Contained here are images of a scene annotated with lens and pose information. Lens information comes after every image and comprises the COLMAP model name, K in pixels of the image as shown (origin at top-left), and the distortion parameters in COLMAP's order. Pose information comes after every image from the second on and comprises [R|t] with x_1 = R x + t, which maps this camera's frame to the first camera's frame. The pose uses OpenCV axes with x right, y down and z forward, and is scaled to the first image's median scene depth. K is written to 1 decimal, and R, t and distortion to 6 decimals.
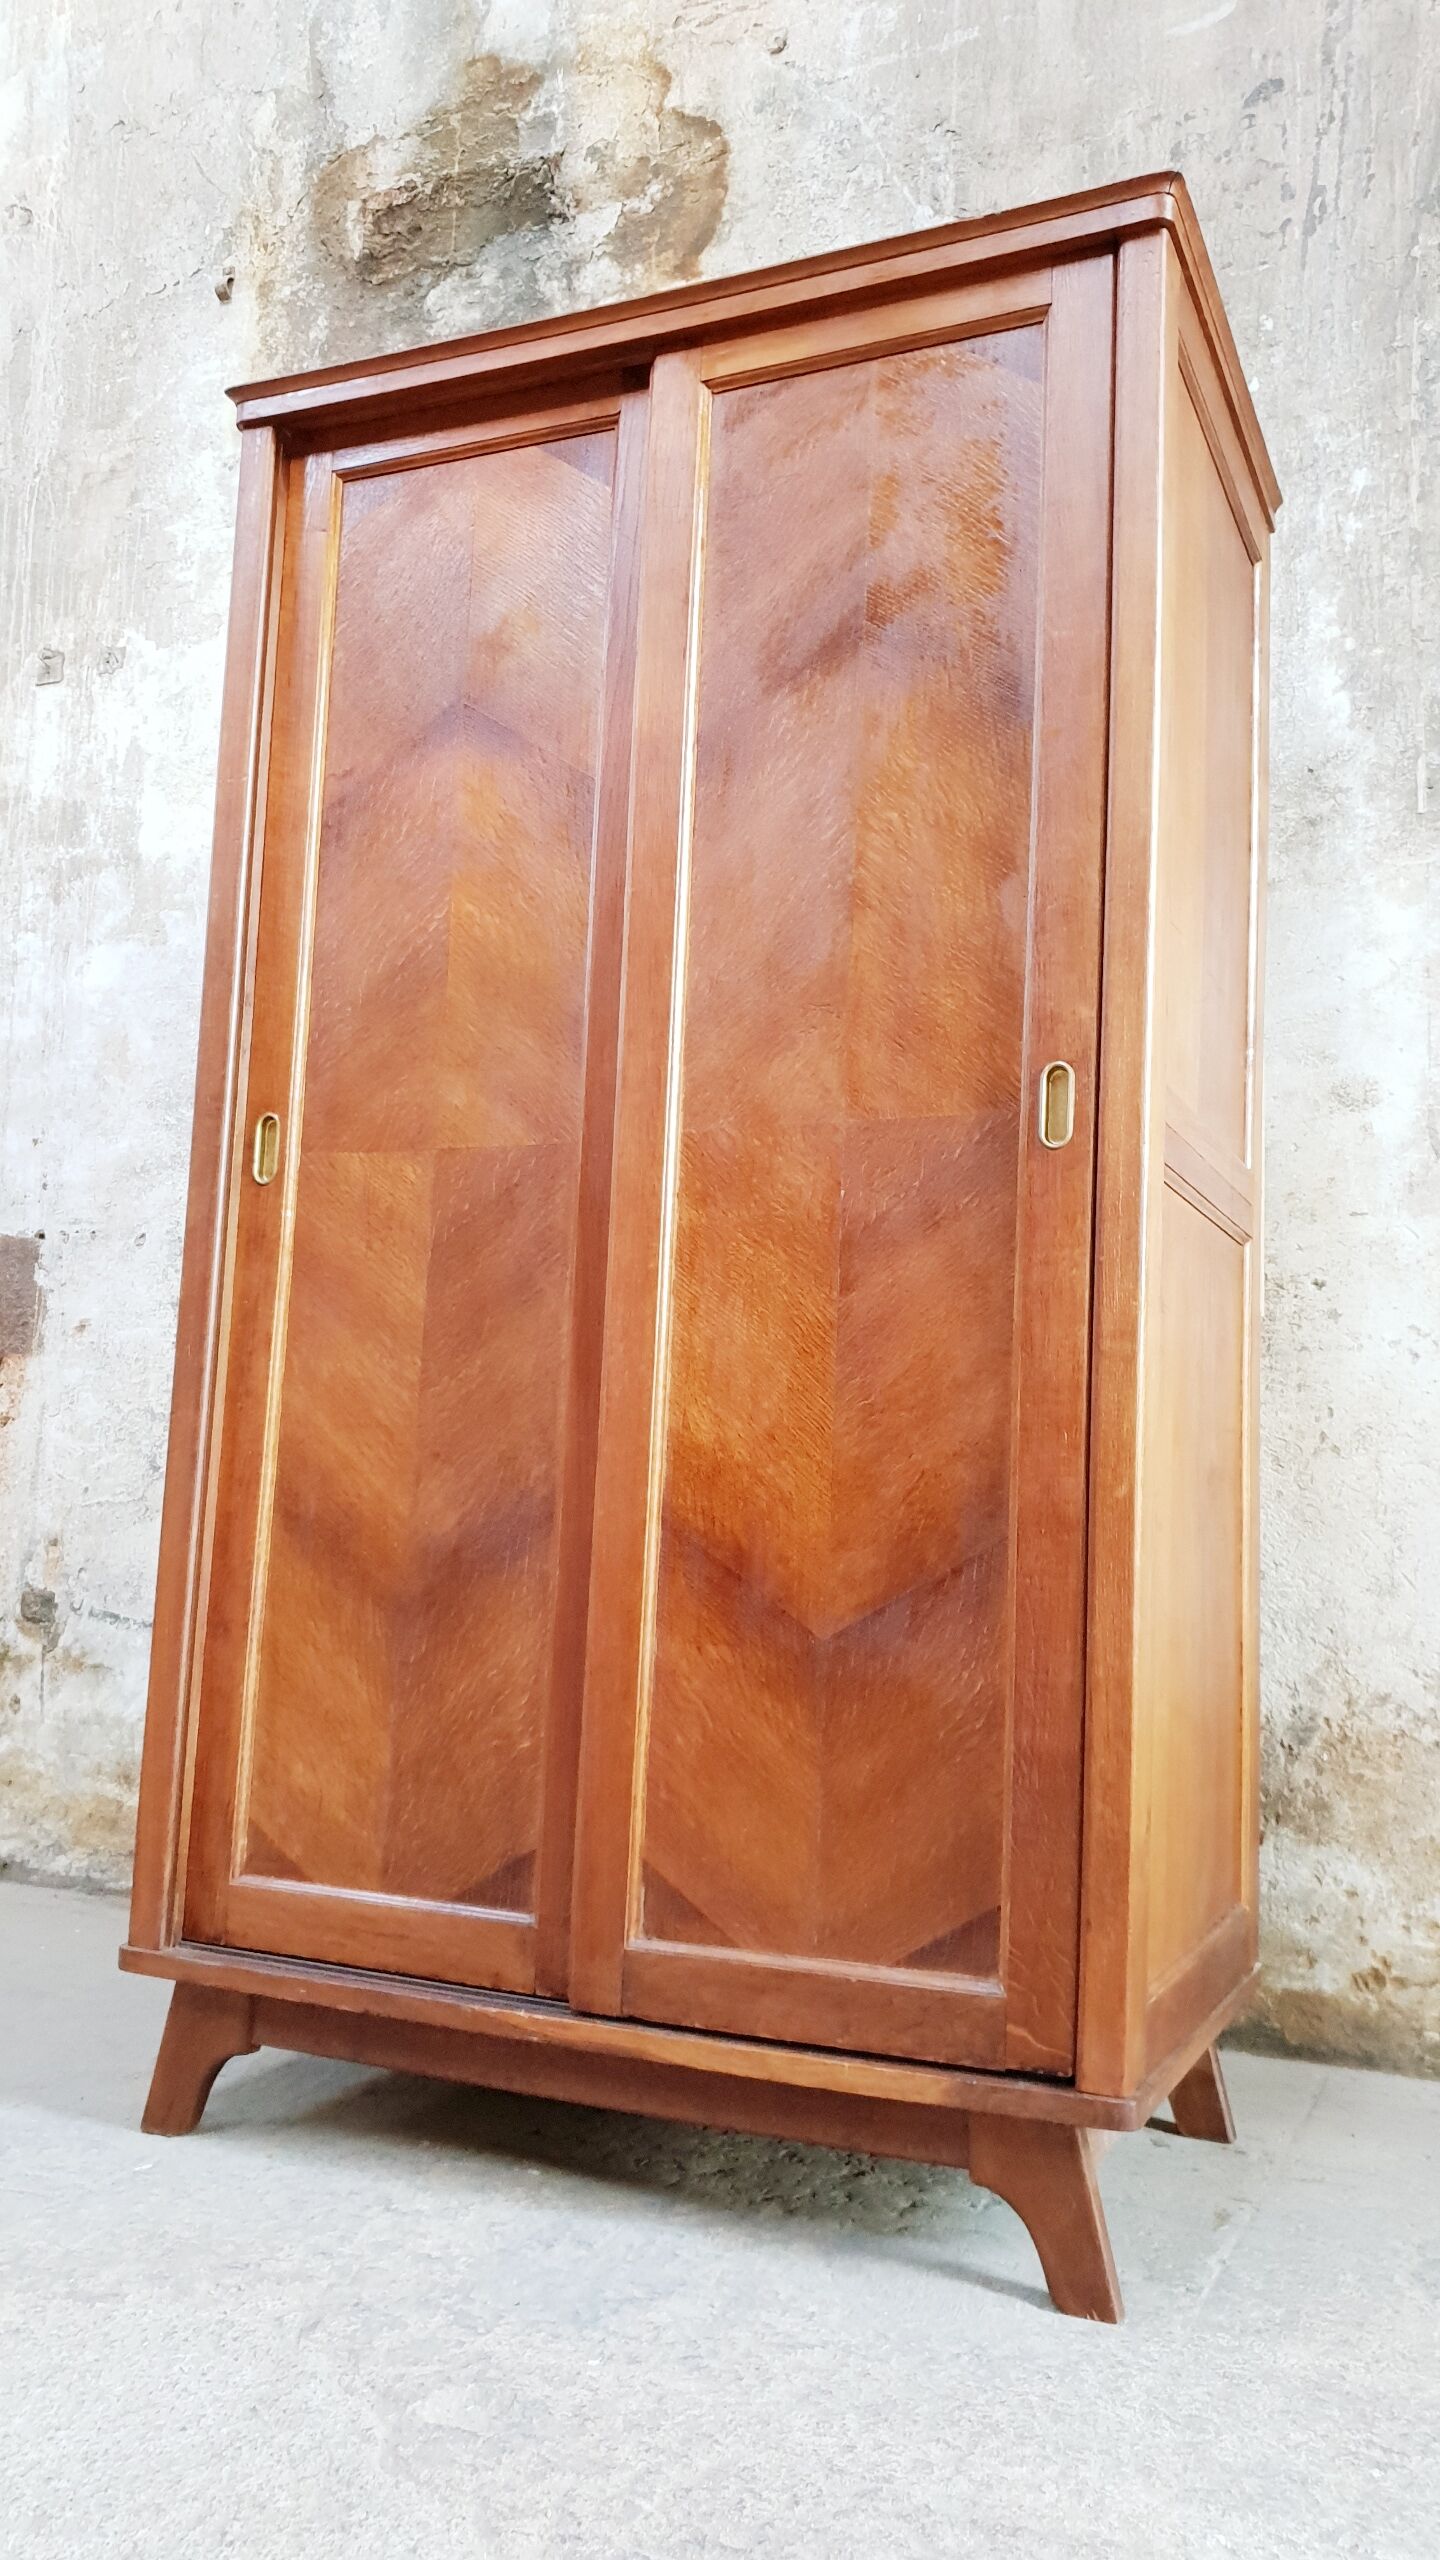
lens RADIAL K [[2027.6, 0, 730.5], [0, 2027.6, 1270.4], [0, 0, 1]] dist [-0.010355, 0.037332]
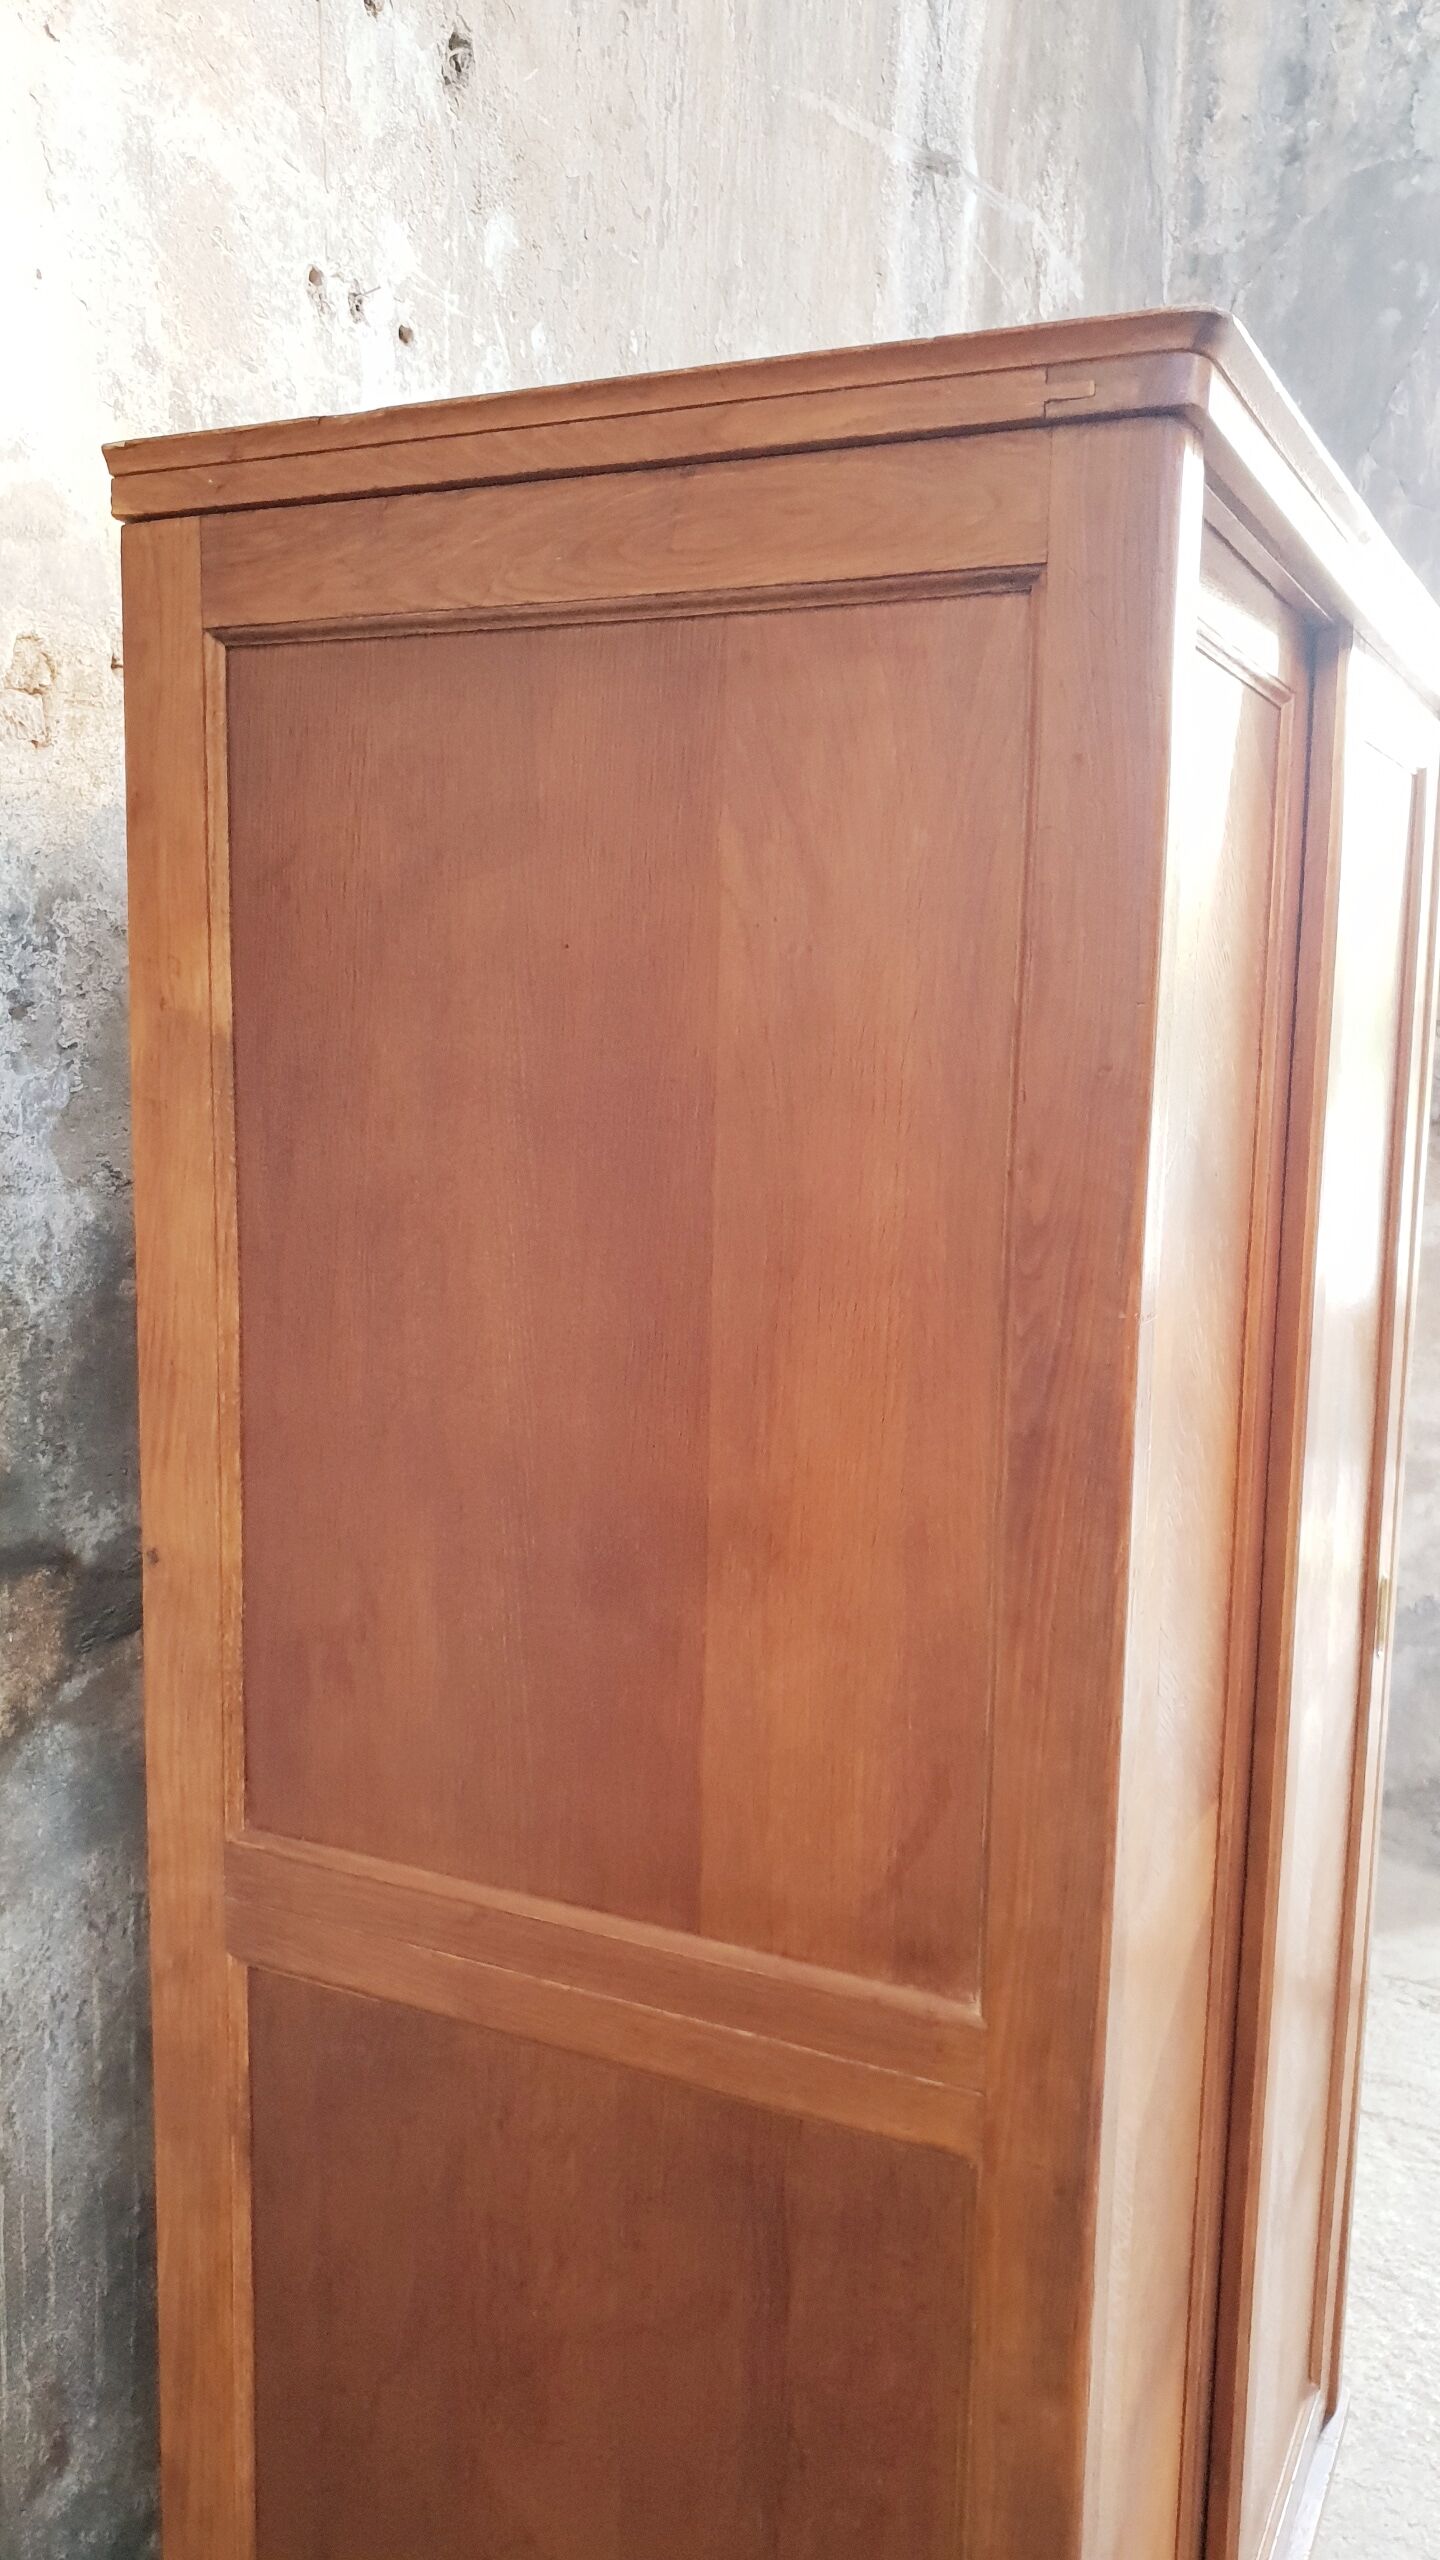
lens RADIAL K [[2027.6, 0, 746.8], [0, 2027.6, 1297.2], [0, 0, 1]] dist [-0.010355, 0.037332]
pose [[0.032269, -0.181600, 0.982843, -0.622666], [-0.141280, 0.972653, 0.184355, -0.285498], [-0.989444, -0.144805, 0.005730, 0.986071]]
